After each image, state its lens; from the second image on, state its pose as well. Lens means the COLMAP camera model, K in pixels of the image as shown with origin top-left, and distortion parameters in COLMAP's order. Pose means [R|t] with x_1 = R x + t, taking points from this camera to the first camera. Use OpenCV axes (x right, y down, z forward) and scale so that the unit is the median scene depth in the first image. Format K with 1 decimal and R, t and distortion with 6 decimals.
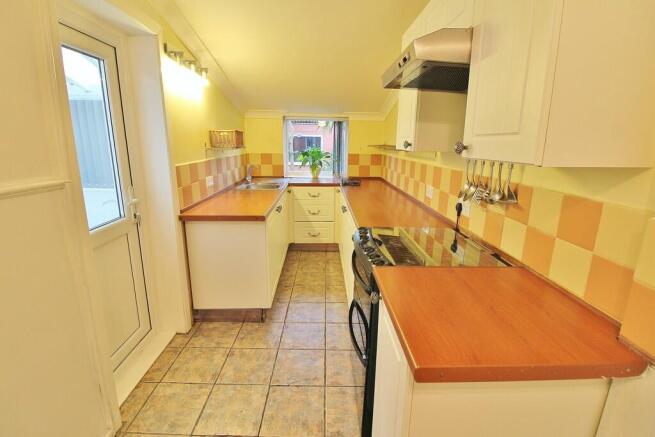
lens RADIAL K [[302.3, 0, 328.9], [0, 302.3, 212.0], [0, 0, 1]] dist [0.001047, -0.016723]
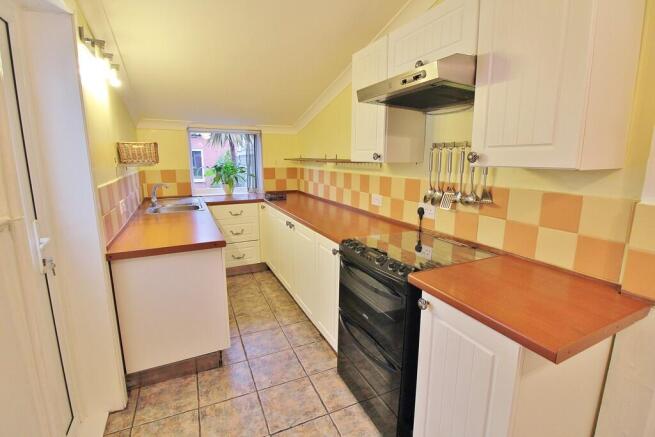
lens RADIAL K [[302.3, 0, 328.9], [0, 302.3, 212.0], [0, 0, 1]] dist [0.001047, -0.016723]
pose [[0.912141, -0.084081, 0.401159, -0.270336], [0.101881, 0.994526, -0.023206, -0.017454], [-0.397012, 0.062038, 0.915714, 0.086988]]
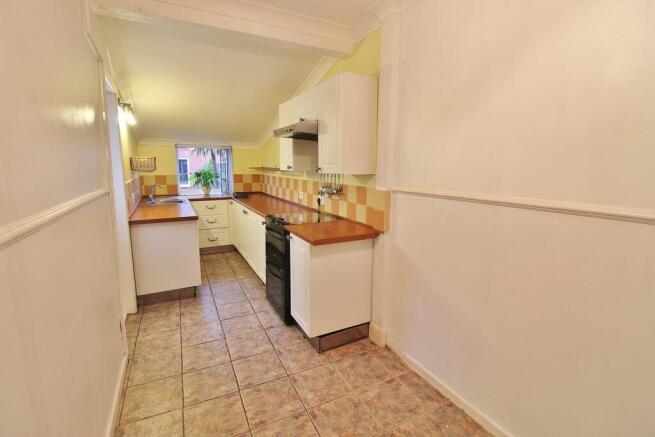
lens RADIAL K [[302.3, 0, 328.9], [0, 302.3, 212.0], [0, 0, 1]] dist [0.001047, -0.016723]
pose [[0.896666, -0.072718, 0.436695, -0.269443], [0.102269, 0.993761, -0.044510, 0.117239], [-0.430733, 0.084571, 0.898508, -0.562795]]
